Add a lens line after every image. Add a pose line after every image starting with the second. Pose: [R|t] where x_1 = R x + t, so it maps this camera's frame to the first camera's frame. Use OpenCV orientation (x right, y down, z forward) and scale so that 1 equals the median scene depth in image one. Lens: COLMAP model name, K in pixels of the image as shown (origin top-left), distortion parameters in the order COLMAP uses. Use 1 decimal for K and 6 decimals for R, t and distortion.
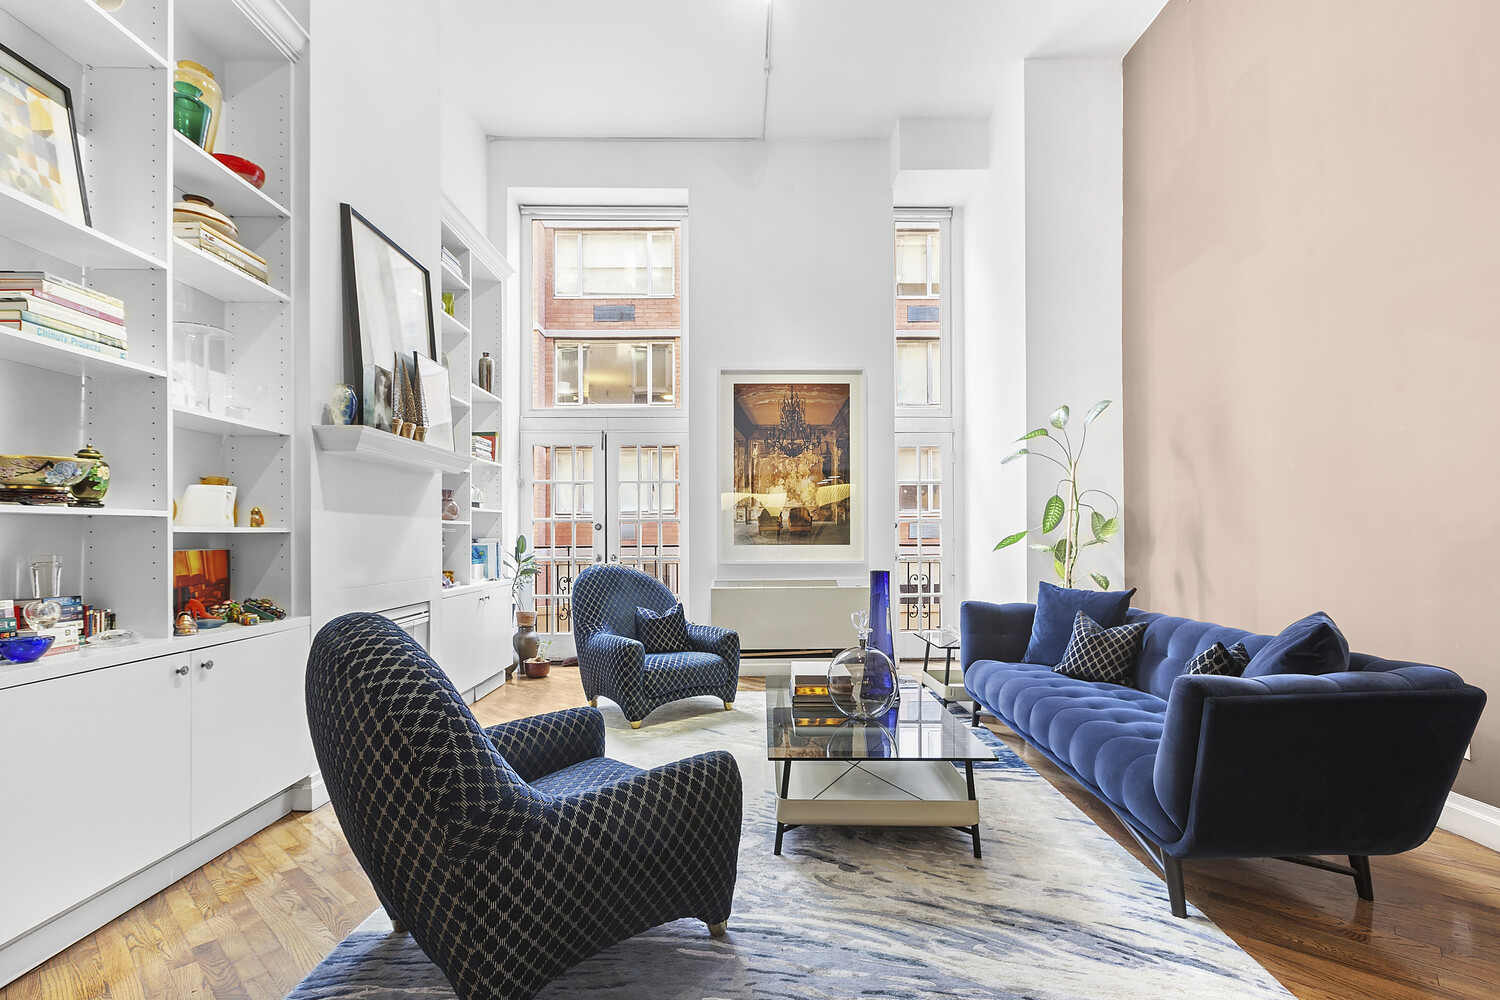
lens RADIAL K [[688.2, 0, 753.6], [0, 688.2, 522.3], [0, 0, 1]] dist [-0.003110, 0.000661]
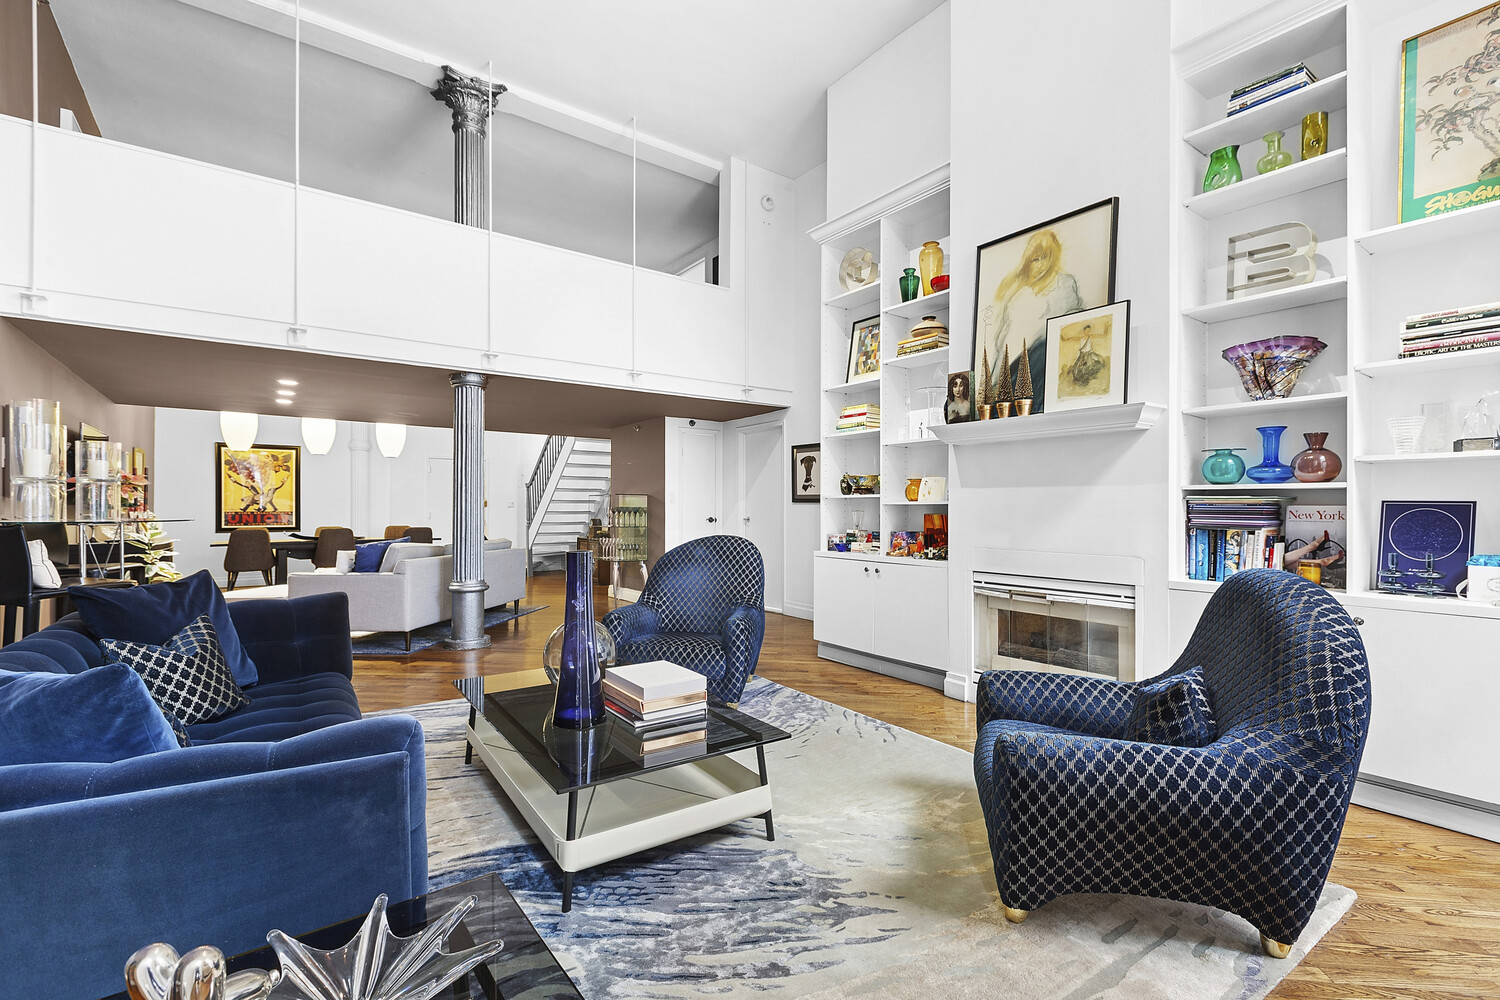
lens RADIAL K [[688.2, 0, 753.6], [0, 688.2, 522.3], [0, 0, 1]] dist [-0.003110, 0.000661]
pose [[-0.813297, 0.005270, -0.581825, 0.389838], [0.004119, 0.999986, 0.003301, 0.034508], [0.581835, 0.000288, -0.813307, 1.422802]]
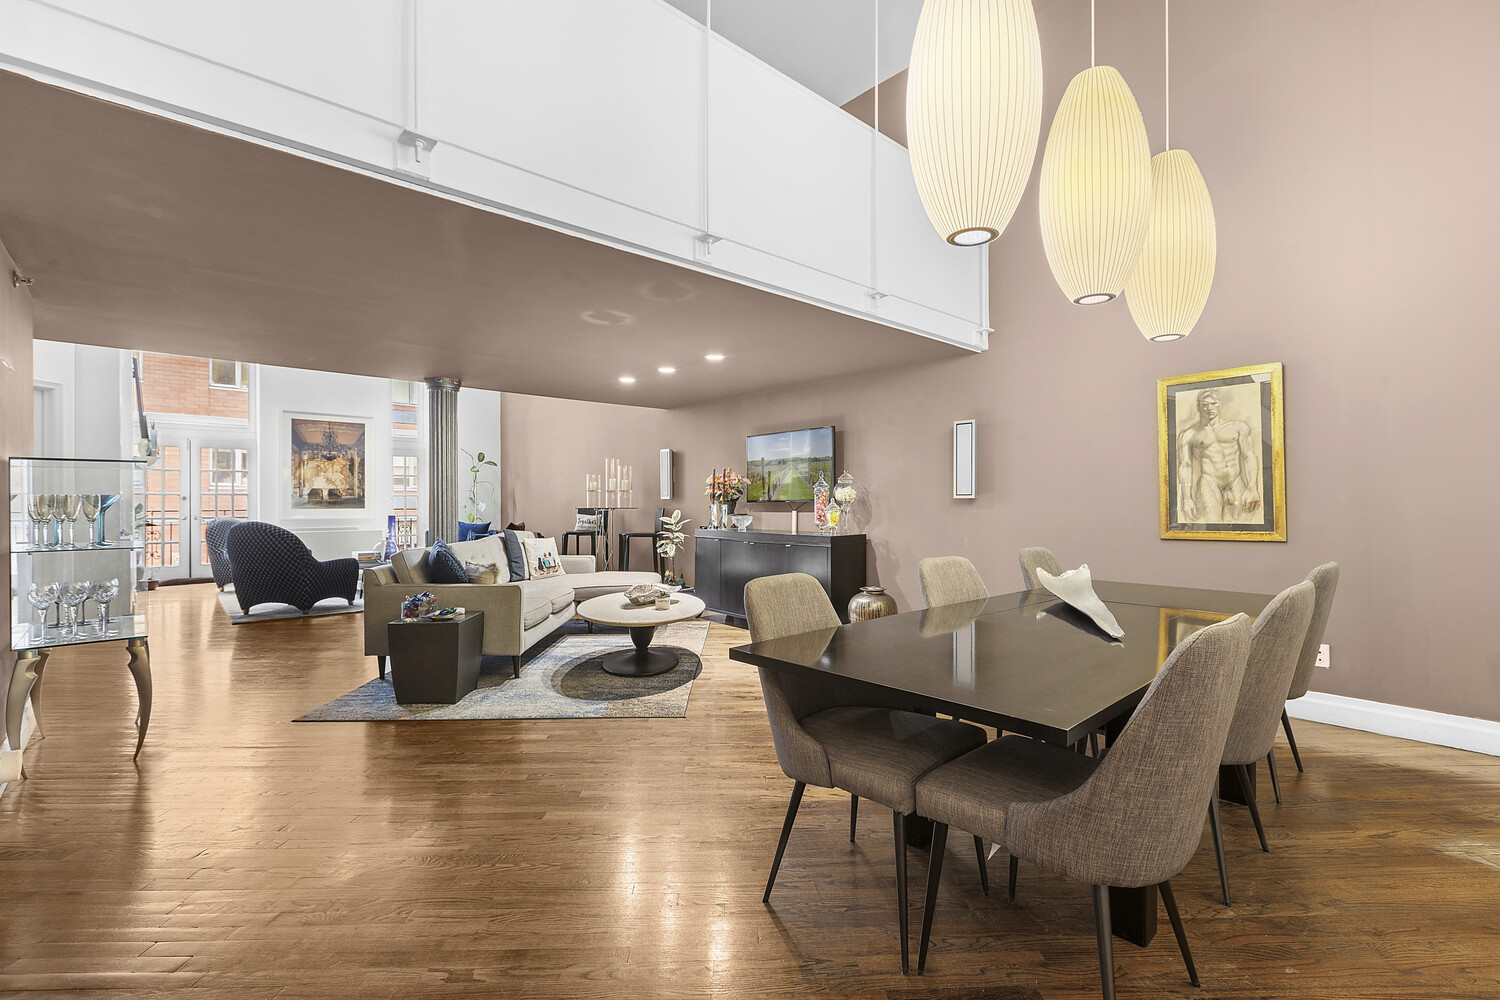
lens RADIAL K [[662.4, 0, 750.0], [0, 662.4, 500.0], [0, 0, 1]] dist [0.000808, 0.000240]
pose [[0.749229, 0.002708, 0.662305, -0.407252], [-0.007376, 0.999964, 0.004254, -0.009762], [-0.662270, -0.008073, 0.749222, -1.587409]]
